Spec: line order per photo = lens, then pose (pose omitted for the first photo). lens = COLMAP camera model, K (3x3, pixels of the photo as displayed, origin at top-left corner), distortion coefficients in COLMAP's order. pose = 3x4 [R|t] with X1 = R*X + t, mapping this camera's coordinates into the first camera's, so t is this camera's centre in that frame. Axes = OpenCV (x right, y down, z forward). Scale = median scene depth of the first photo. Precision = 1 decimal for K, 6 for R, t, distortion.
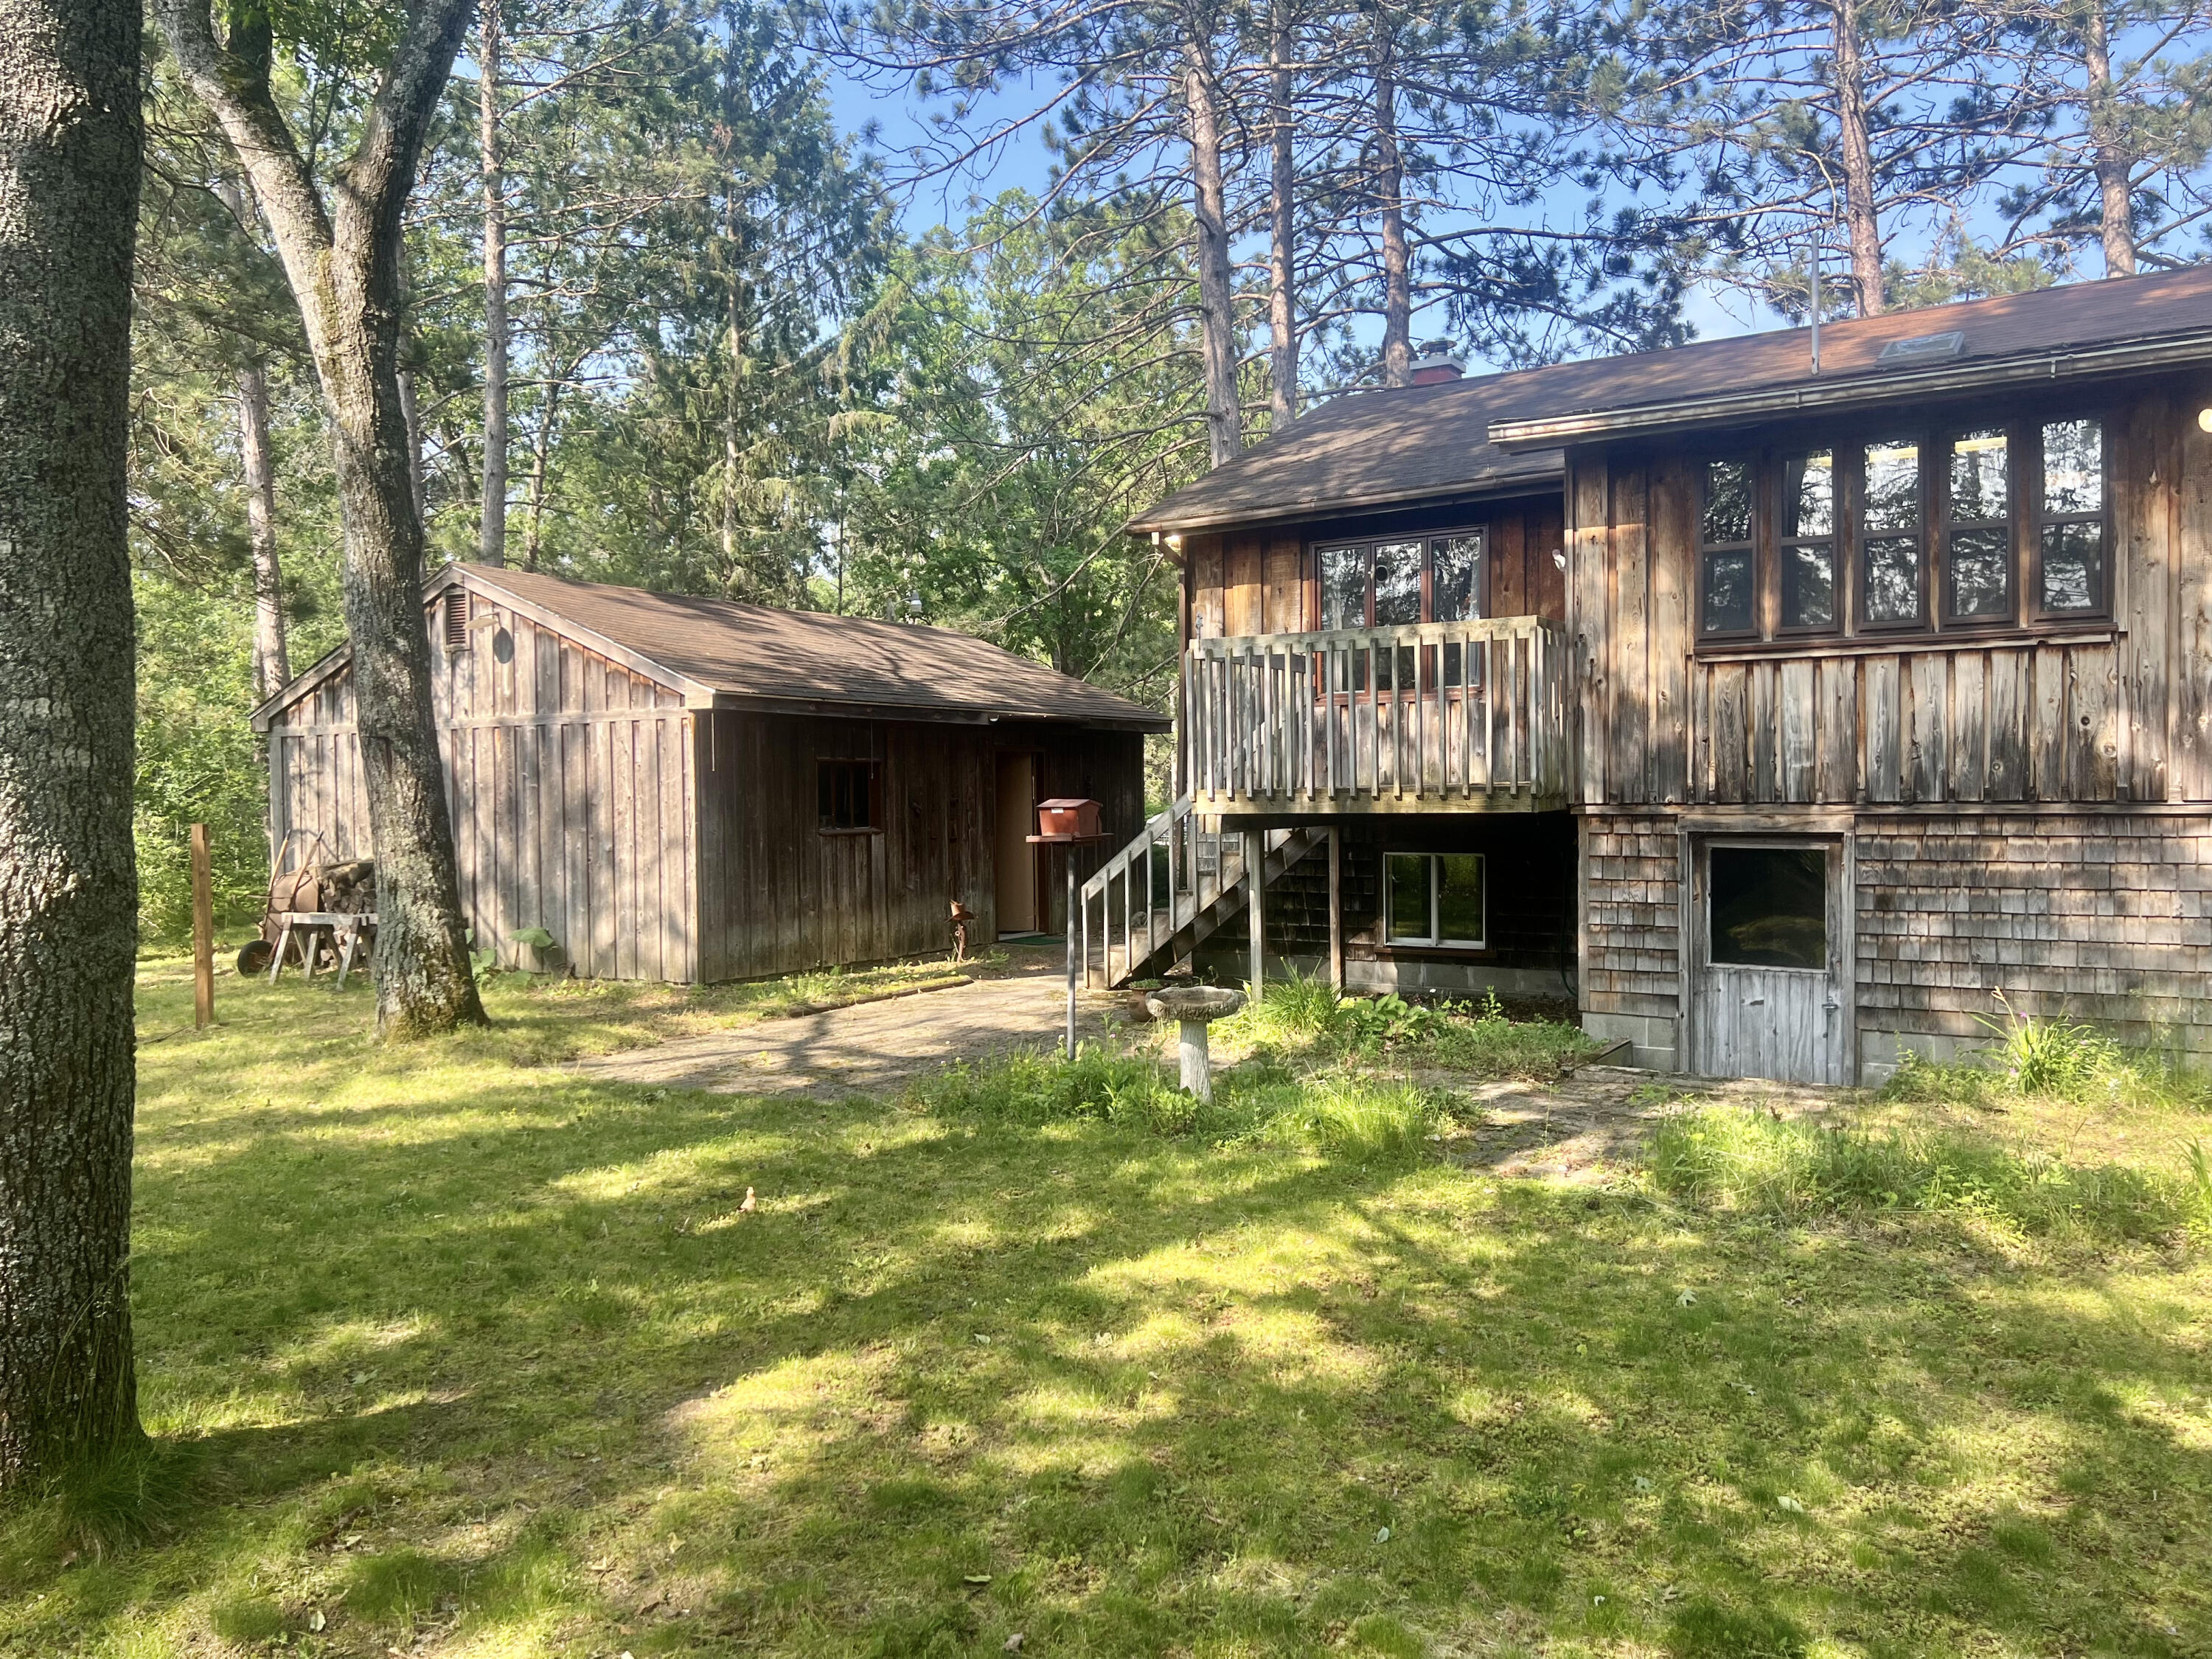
lens RADIAL K [[1661.8, 0, 1091.3], [0, 1661.8, 836.9], [0, 0, 1]] dist [0.045133, -0.054843]
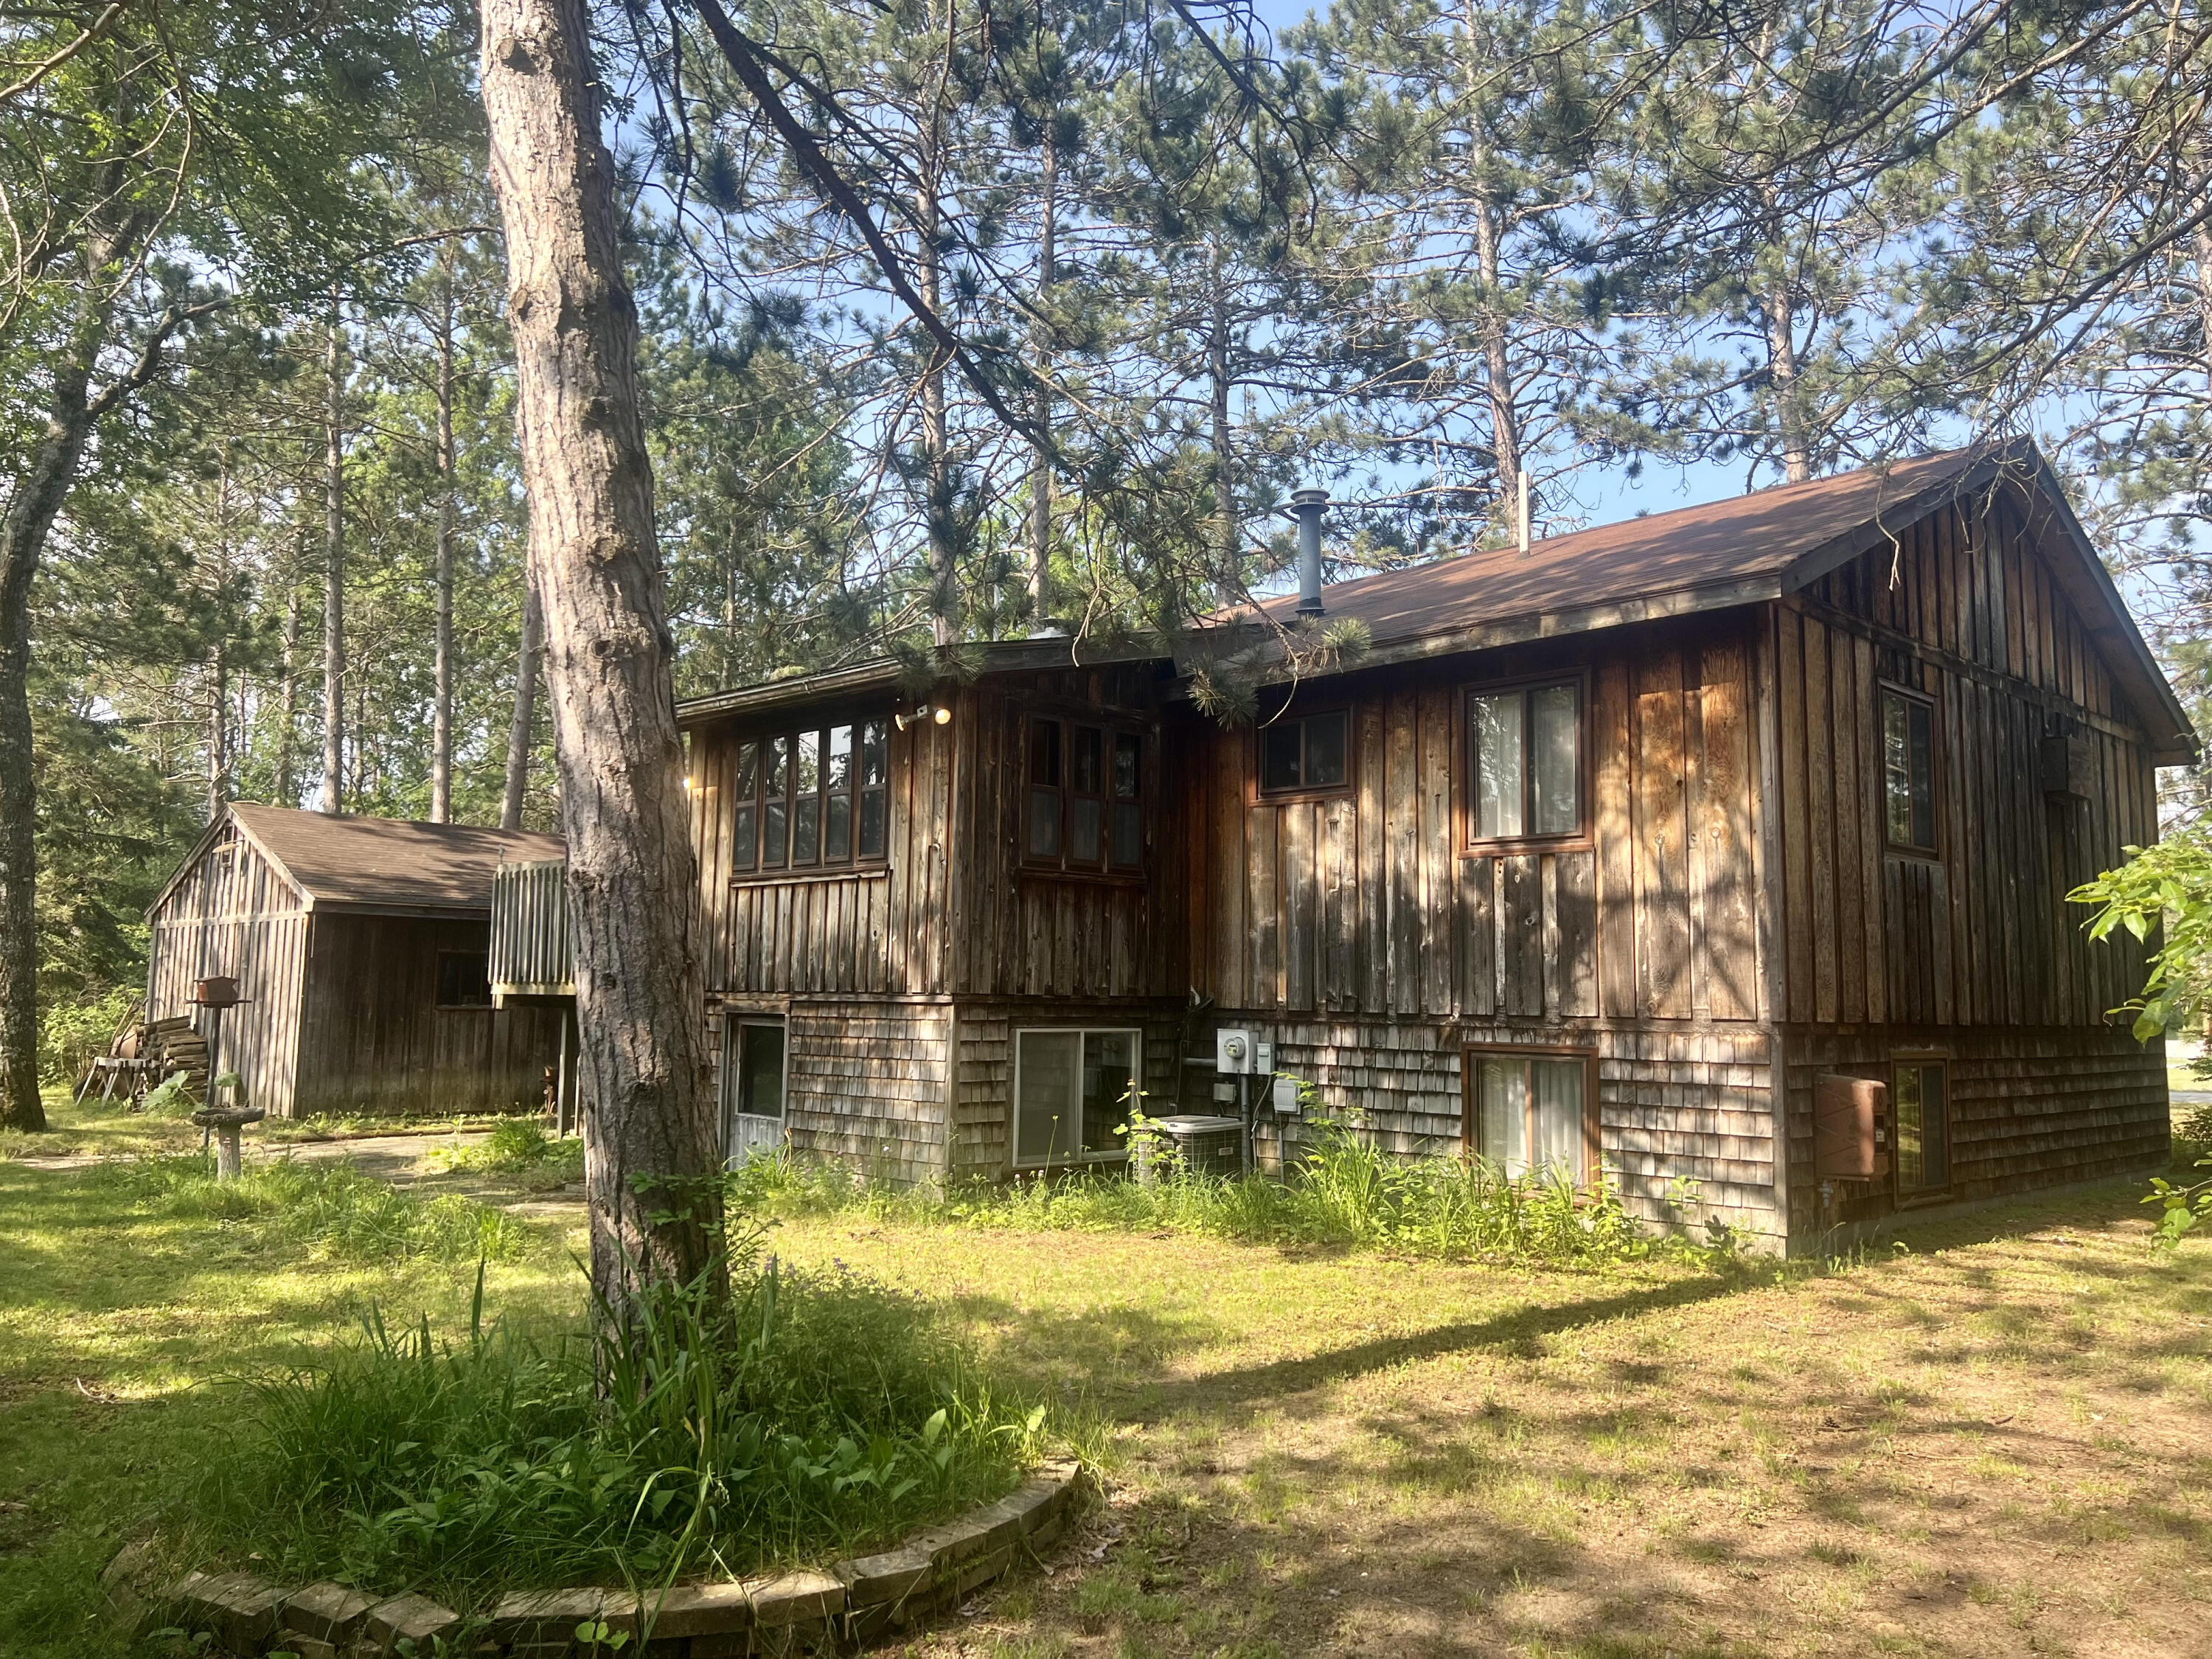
lens RADIAL K [[1645.4, 0, 1106.0], [0, 1645.4, 829.5], [0, 0, 1]] dist [0.091076, -0.139159]
pose [[0.975803, 0.000565, -0.218650, 0.950327], [-0.027783, 0.992211, -0.121429, 0.004251], [0.216879, 0.124566, 0.968218, -0.244658]]
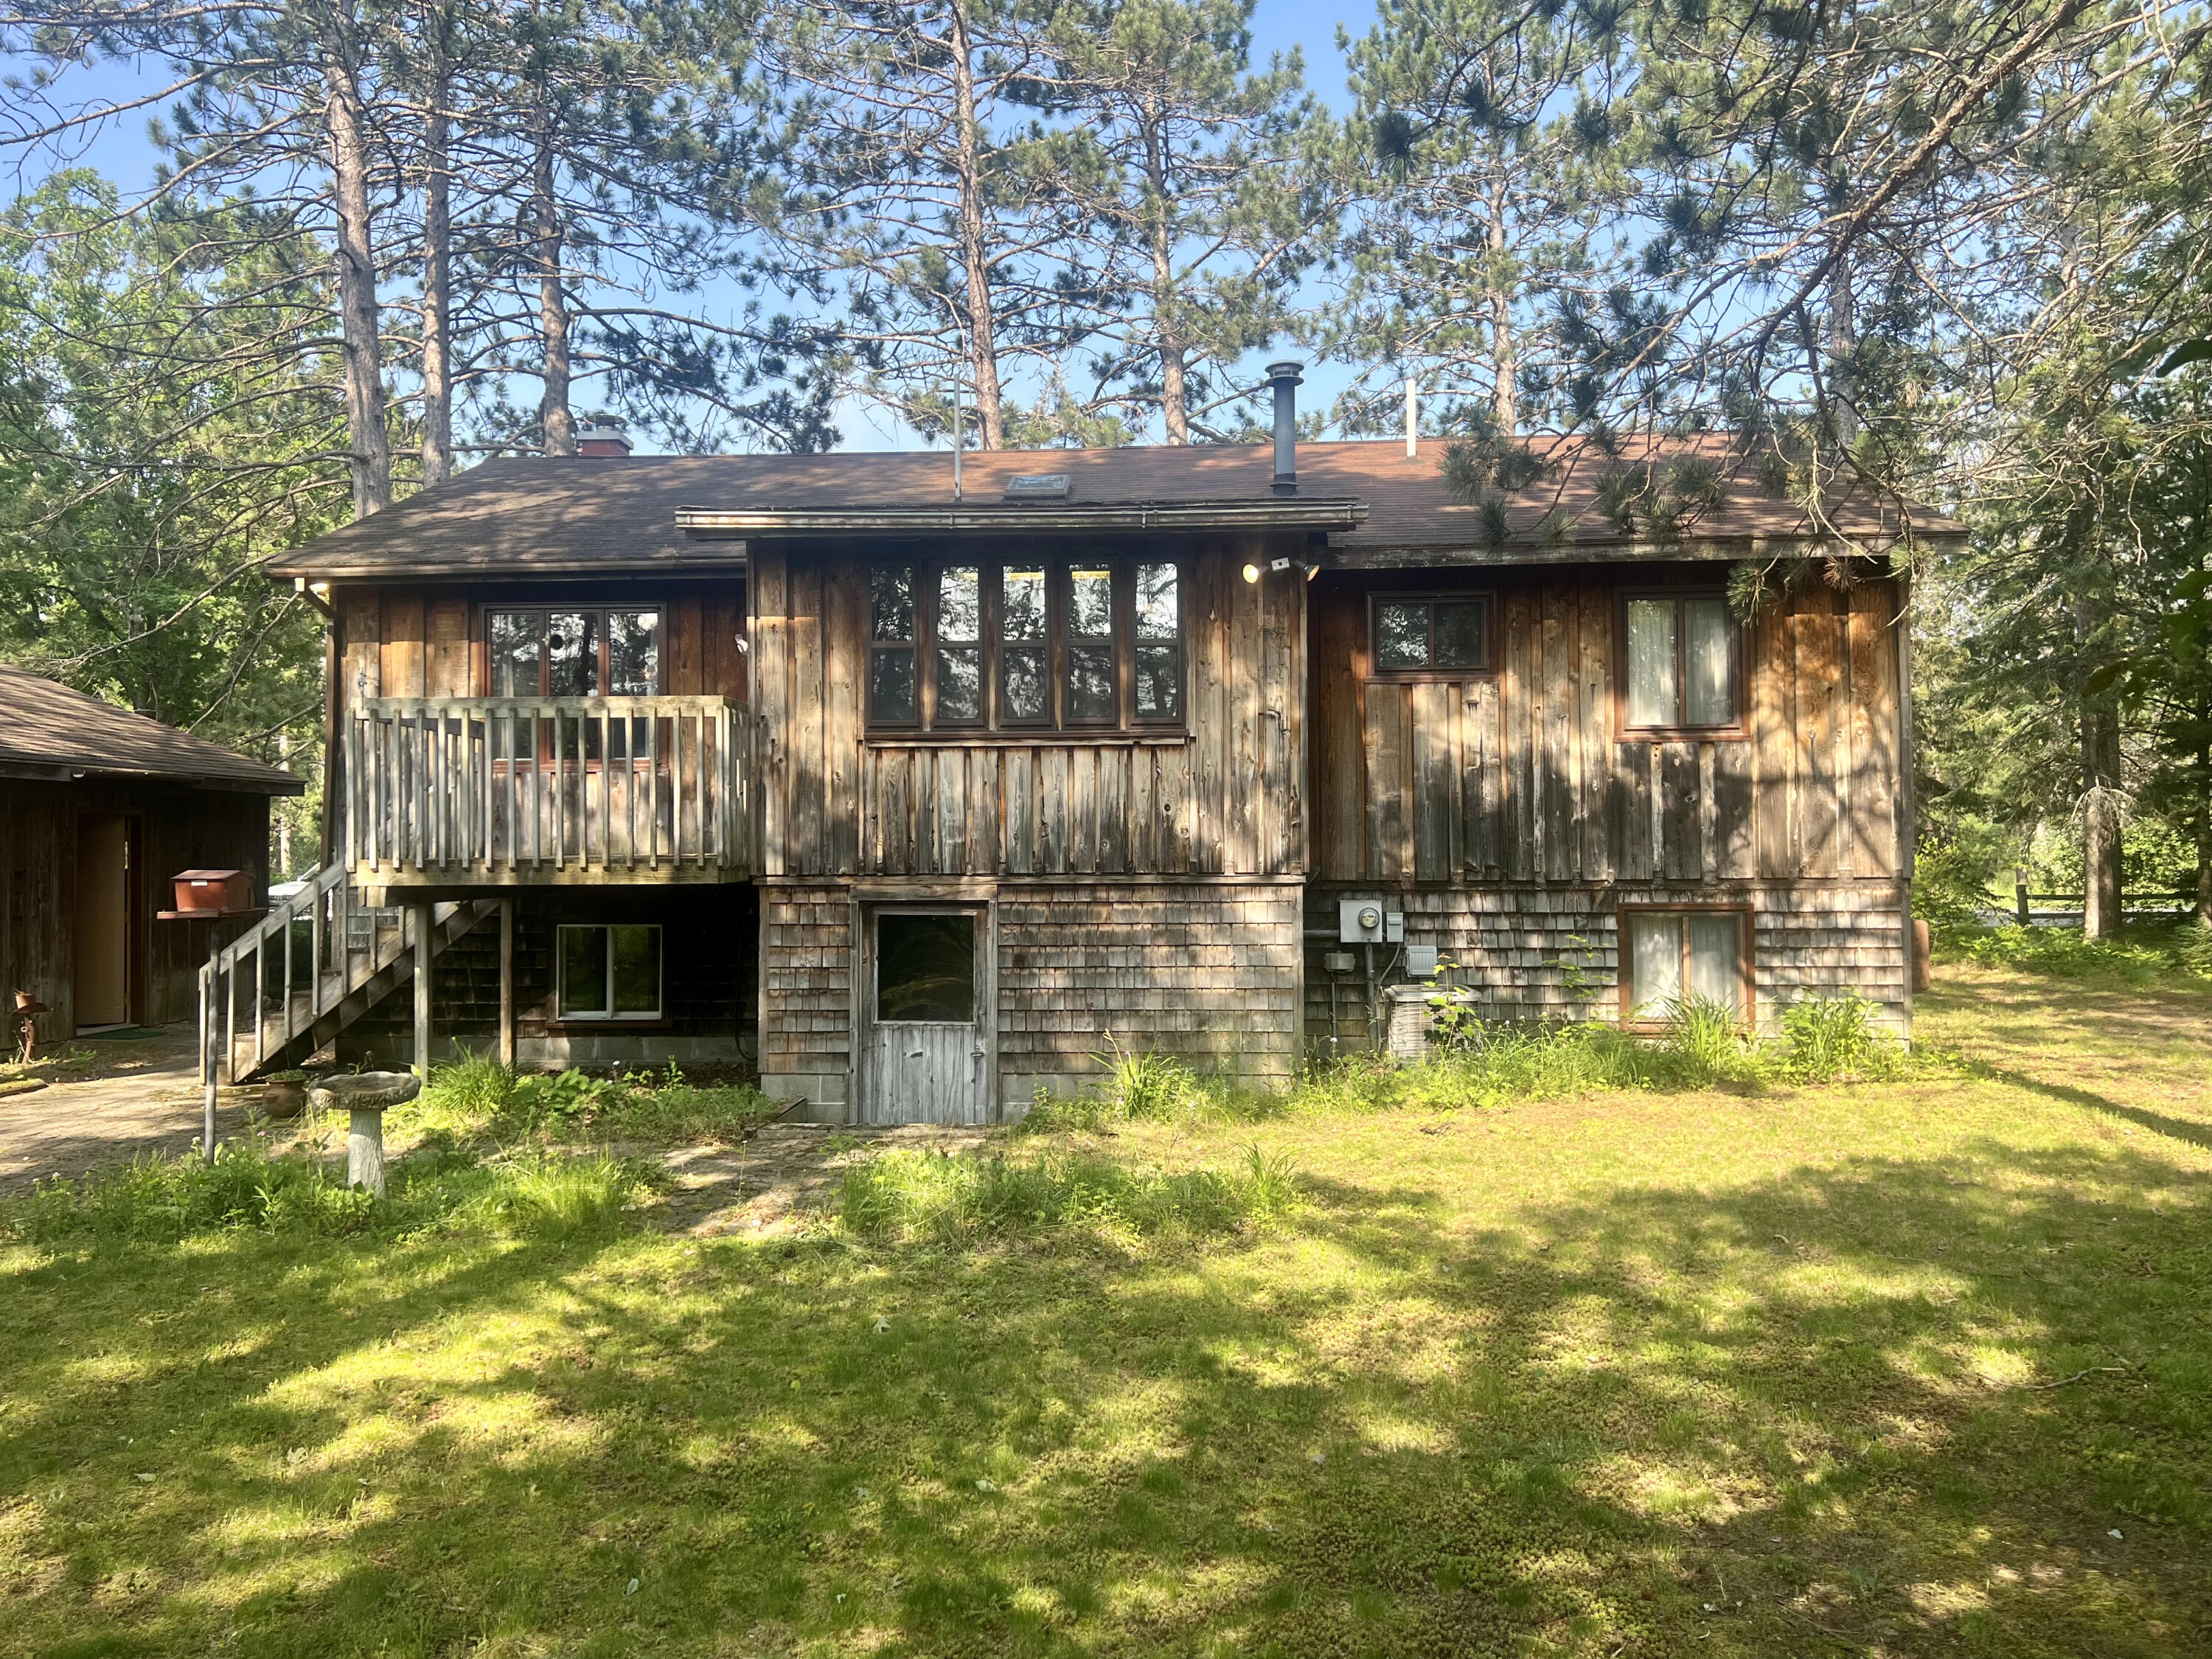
lens RADIAL K [[1645.4, 0, 1106.0], [0, 1645.4, 829.5], [0, 0, 1]] dist [0.091076, -0.139159]
pose [[0.874164, 0.012192, 0.485478, -0.024916], [0.010604, 0.998967, -0.044182, -0.000289], [-0.485516, 0.043771, 0.873131, -0.020354]]
